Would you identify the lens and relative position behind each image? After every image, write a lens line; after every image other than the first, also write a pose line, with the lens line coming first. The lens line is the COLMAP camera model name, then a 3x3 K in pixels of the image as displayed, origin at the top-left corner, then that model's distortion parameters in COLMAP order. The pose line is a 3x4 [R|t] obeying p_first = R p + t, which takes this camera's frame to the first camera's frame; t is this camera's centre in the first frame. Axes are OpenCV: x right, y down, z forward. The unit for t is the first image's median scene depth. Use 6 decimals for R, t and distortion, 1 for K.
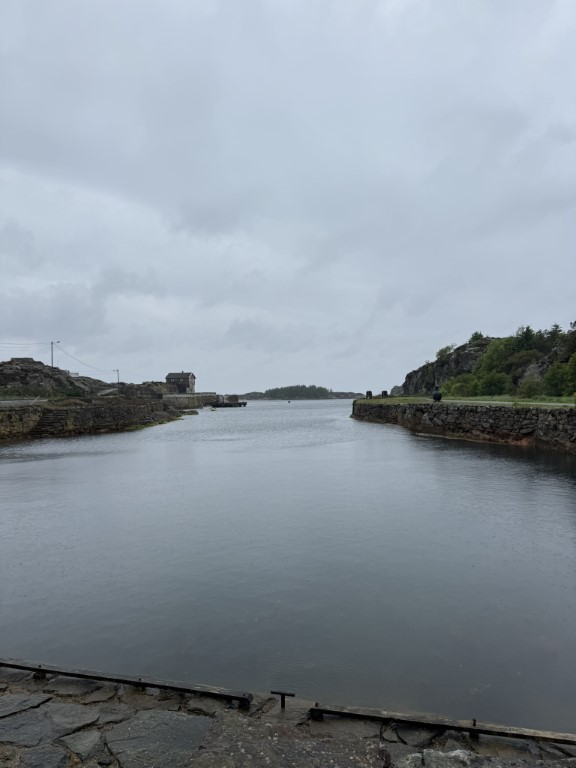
lens RADIAL K [[536.9, 0, 288.0], [0, 536.9, 384.0], [0, 0, 1]] dist [0.056132, -0.000814]
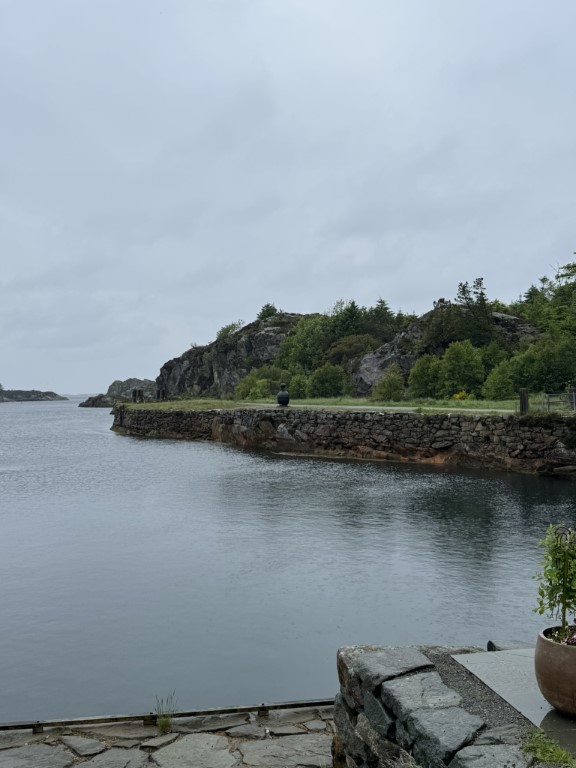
lens RADIAL K [[861.2, 0, 288.0], [0, 861.2, 384.0], [0, 0, 1]] dist [0.218496, -0.455274]
pose [[0.915482, 0.006394, 0.402307, -0.110655], [-0.009571, 0.999937, 0.005887, -0.002196], [-0.402244, -0.009240, 0.915486, -0.016477]]
